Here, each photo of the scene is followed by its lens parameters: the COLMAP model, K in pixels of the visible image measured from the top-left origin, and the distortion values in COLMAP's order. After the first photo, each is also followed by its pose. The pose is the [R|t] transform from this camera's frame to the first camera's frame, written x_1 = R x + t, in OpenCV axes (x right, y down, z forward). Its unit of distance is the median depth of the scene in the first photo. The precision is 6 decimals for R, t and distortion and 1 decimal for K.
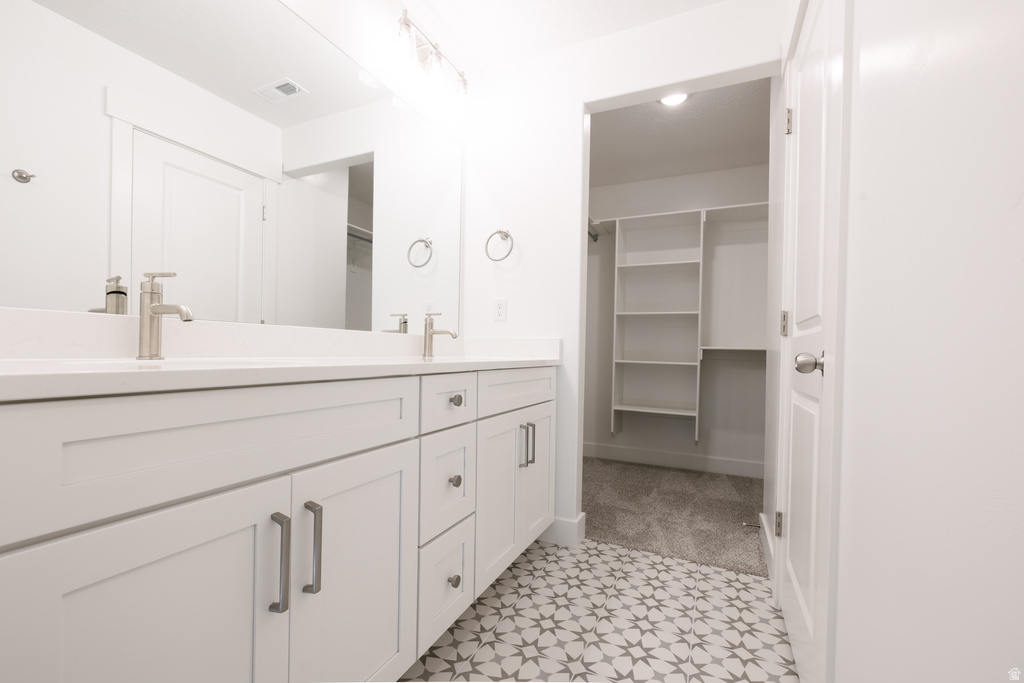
lens RADIAL K [[435.7, 0, 505.1], [0, 435.7, 349.3], [0, 0, 1]] dist [0.000324, 0.001207]
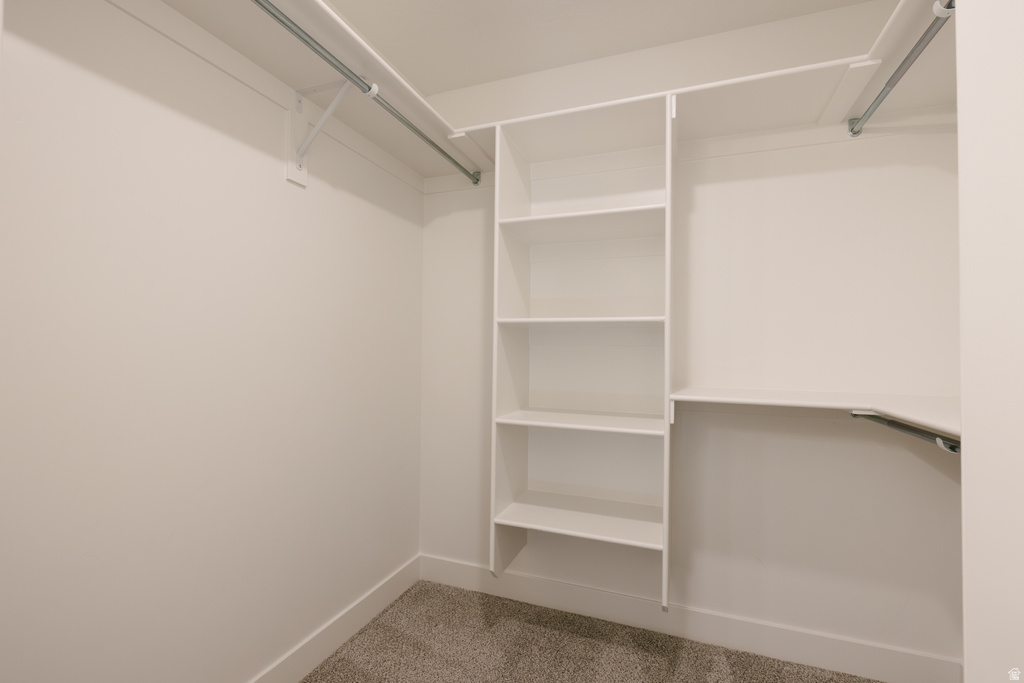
lens RADIAL K [[435.7, 0, 519.2], [0, 435.7, 342.0], [0, 0, 1]] dist [0.000324, 0.001207]
pose [[0.995693, -0.003574, 0.092642, 0.240501], [0.006245, 0.999573, -0.028554, -0.046086], [-0.092501, 0.029010, 0.995290, 0.538579]]
